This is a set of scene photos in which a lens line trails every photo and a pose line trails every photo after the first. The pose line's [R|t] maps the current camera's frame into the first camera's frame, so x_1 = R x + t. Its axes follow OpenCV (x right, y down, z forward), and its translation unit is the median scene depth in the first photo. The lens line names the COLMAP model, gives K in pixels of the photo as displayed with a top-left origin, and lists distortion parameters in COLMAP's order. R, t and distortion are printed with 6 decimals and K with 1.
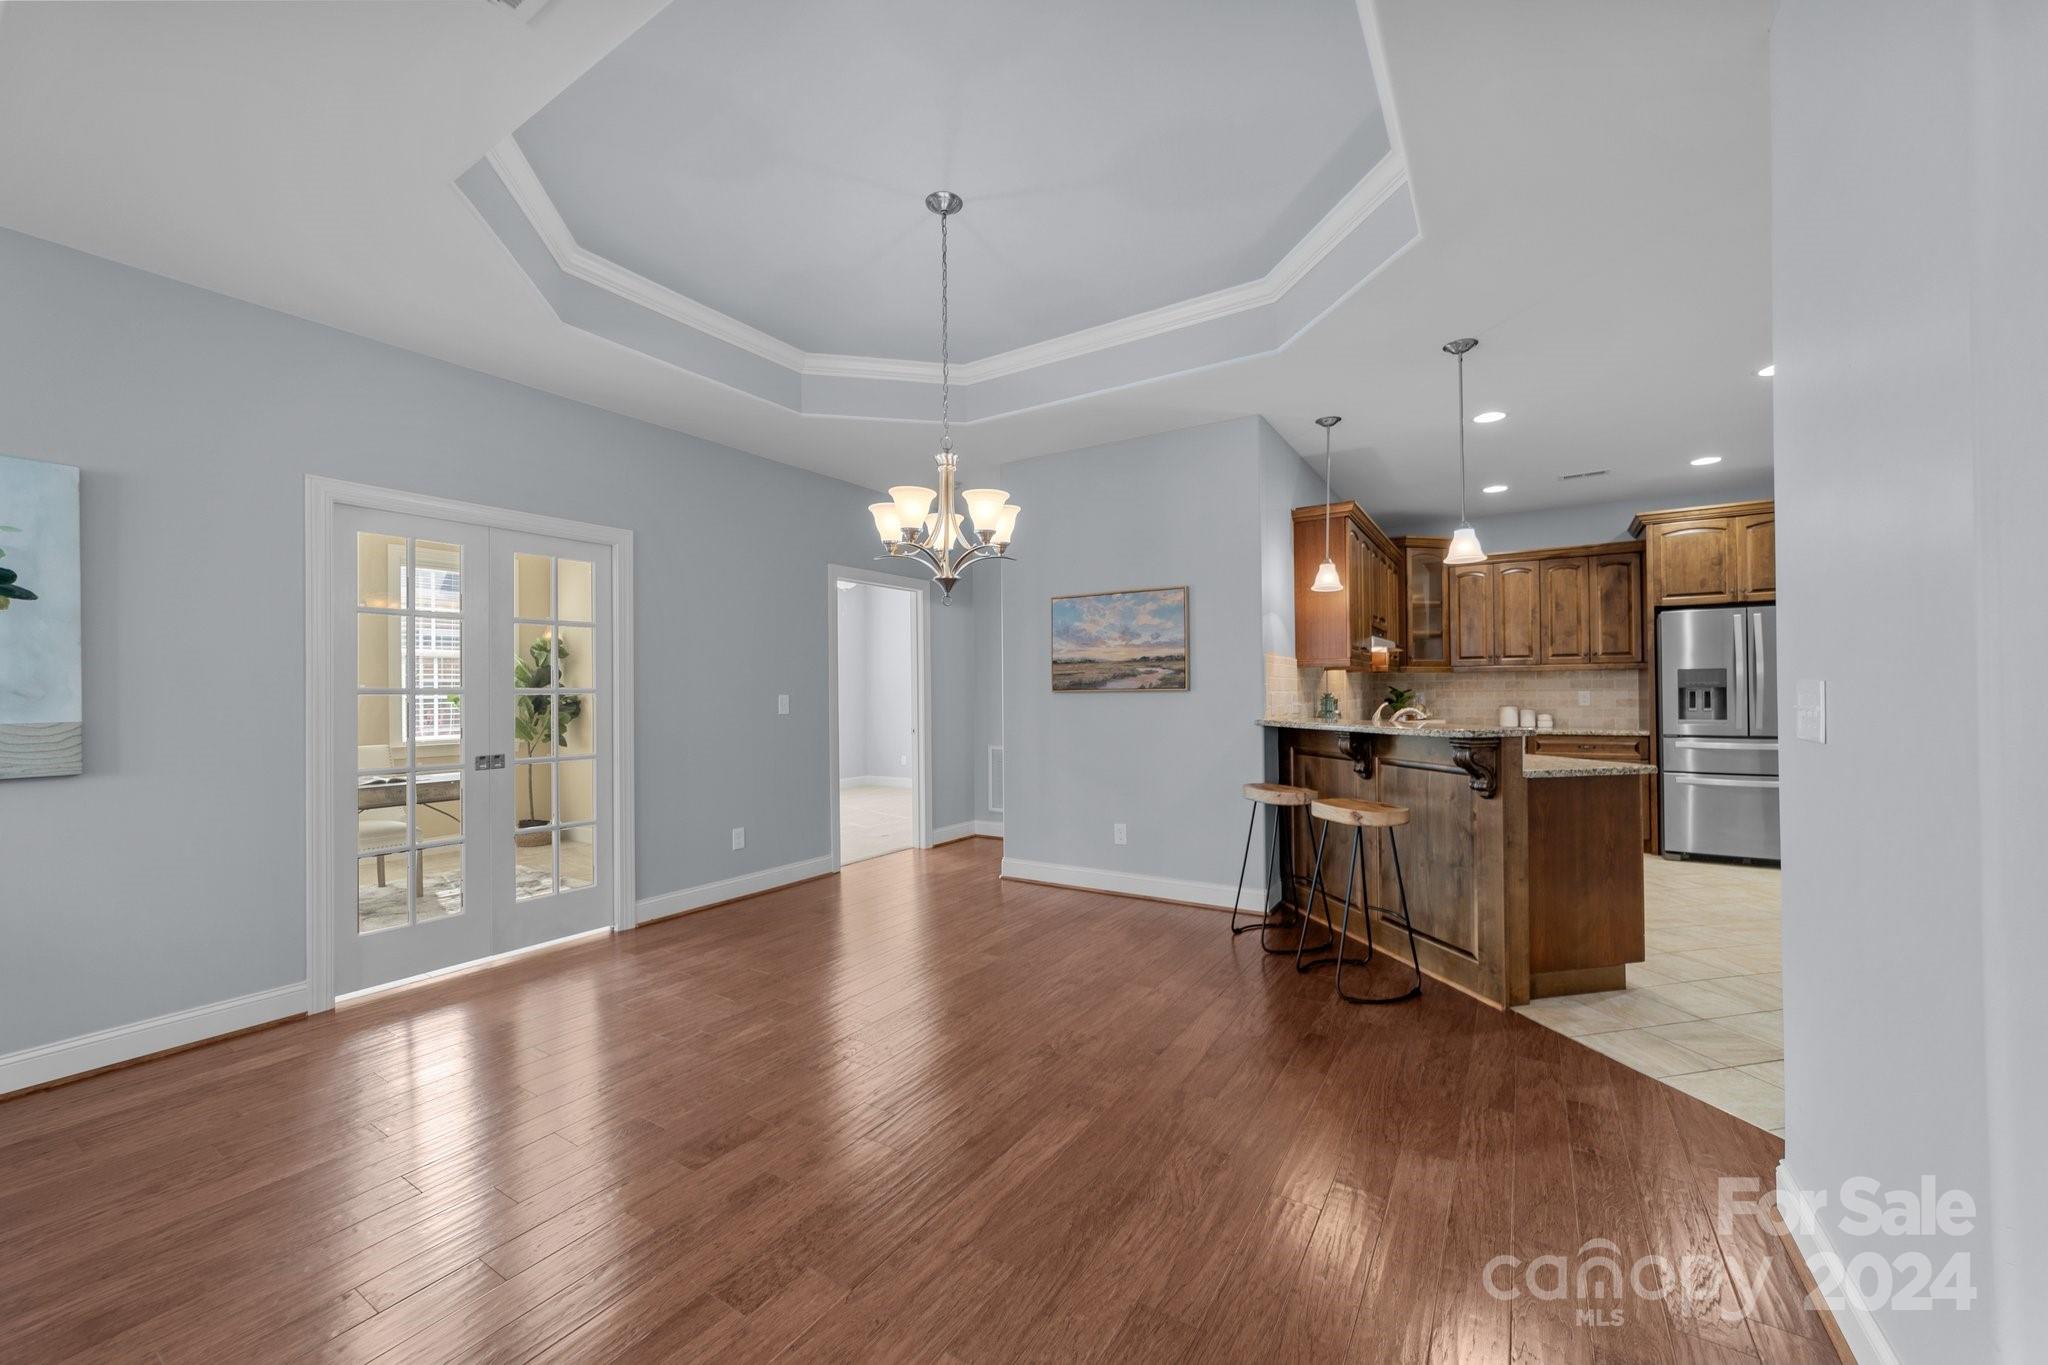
lens RADIAL K [[786.0, 0, 1040.6], [0, 786.0, 686.0], [0, 0, 1]] dist [0.002443, 0.001363]
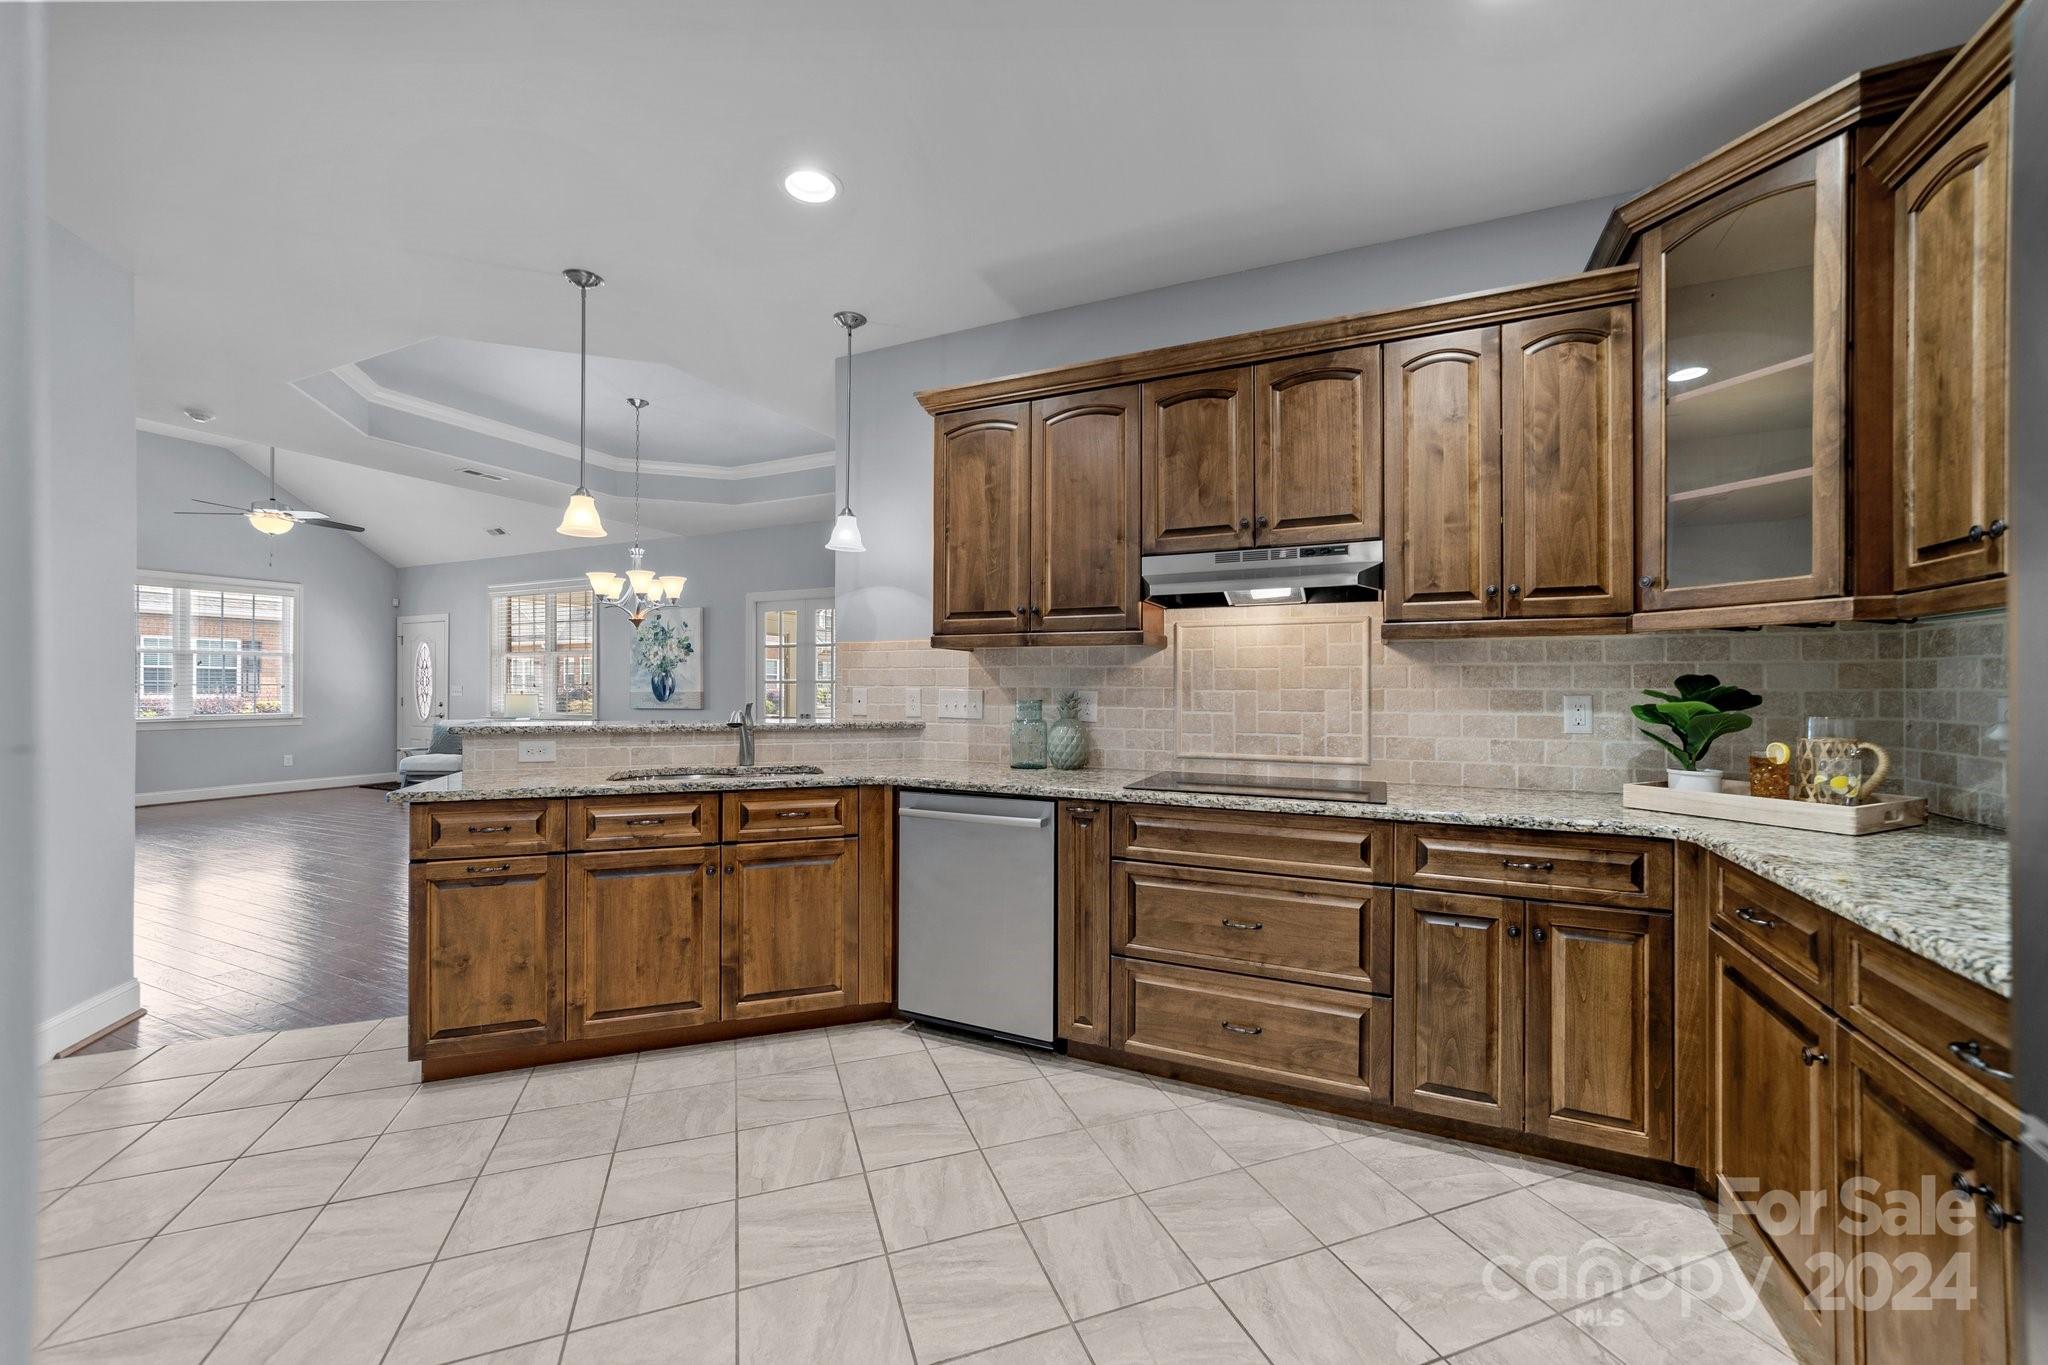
lens RADIAL K [[786.0, 0, 1019.2], [0, 786.0, 684.9], [0, 0, 1]] dist [0.002443, 0.001363]
pose [[0.114120, 0.006277, -0.993447, 0.775747], [0.002636, 0.999975, 0.006621, 0.001314], [0.993463, -0.003374, 0.114100, 0.754736]]
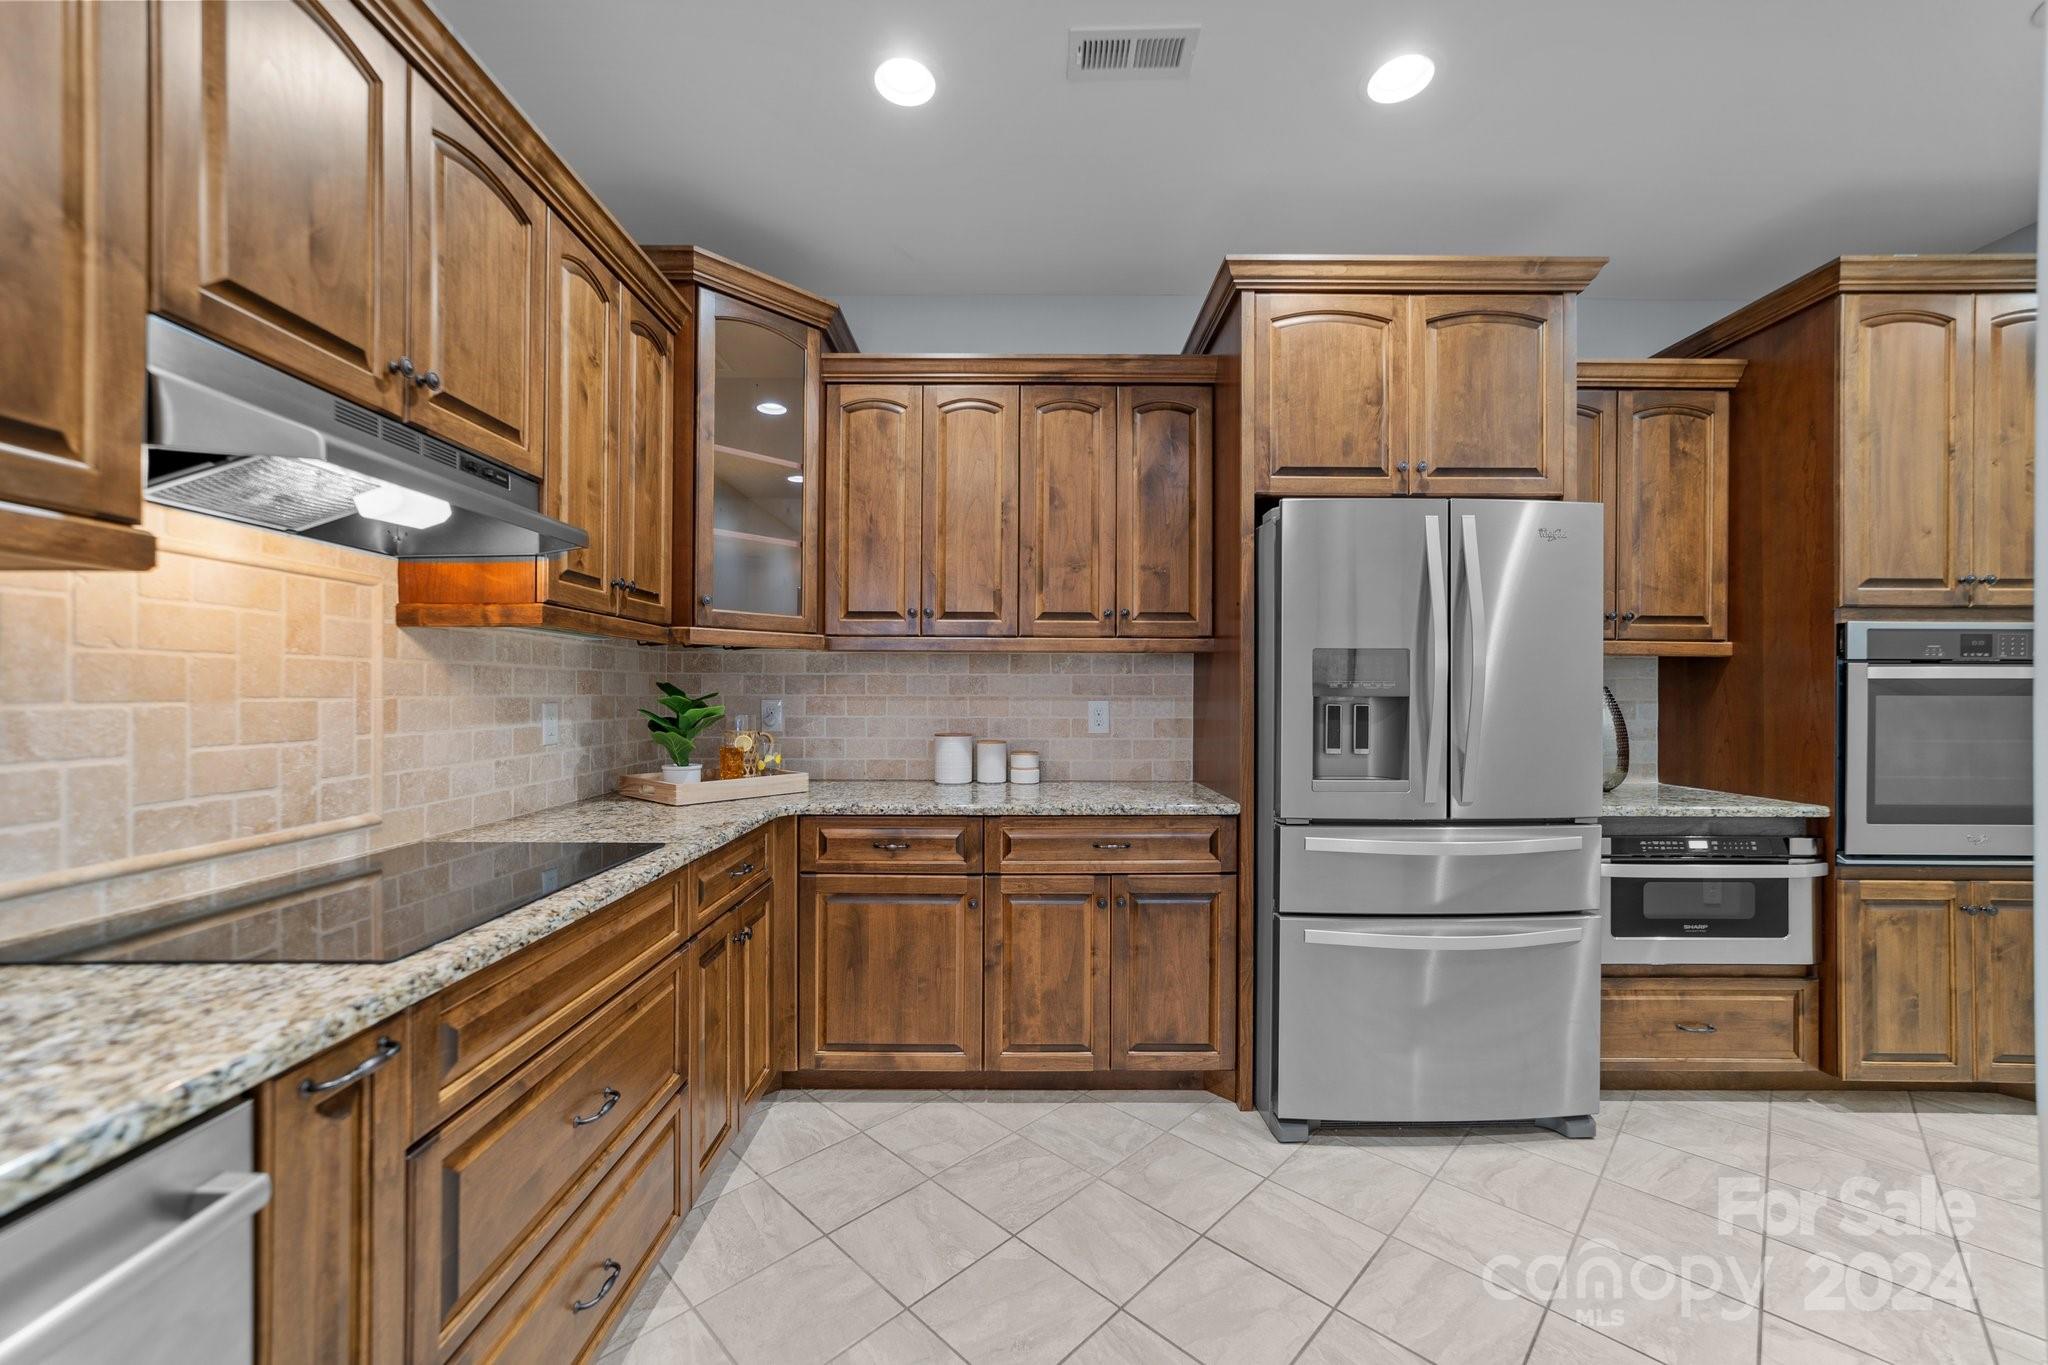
lens RADIAL K [[786.0, 0, 1018.6], [0, 786.0, 693.6], [0, 0, 1]] dist [0.002443, 0.001363]
pose [[0.851614, 0.011917, 0.524034, 0.431419], [-0.015071, 0.999885, 0.001755, 0.001908], [-0.523953, -0.009392, 0.851696, 0.665411]]
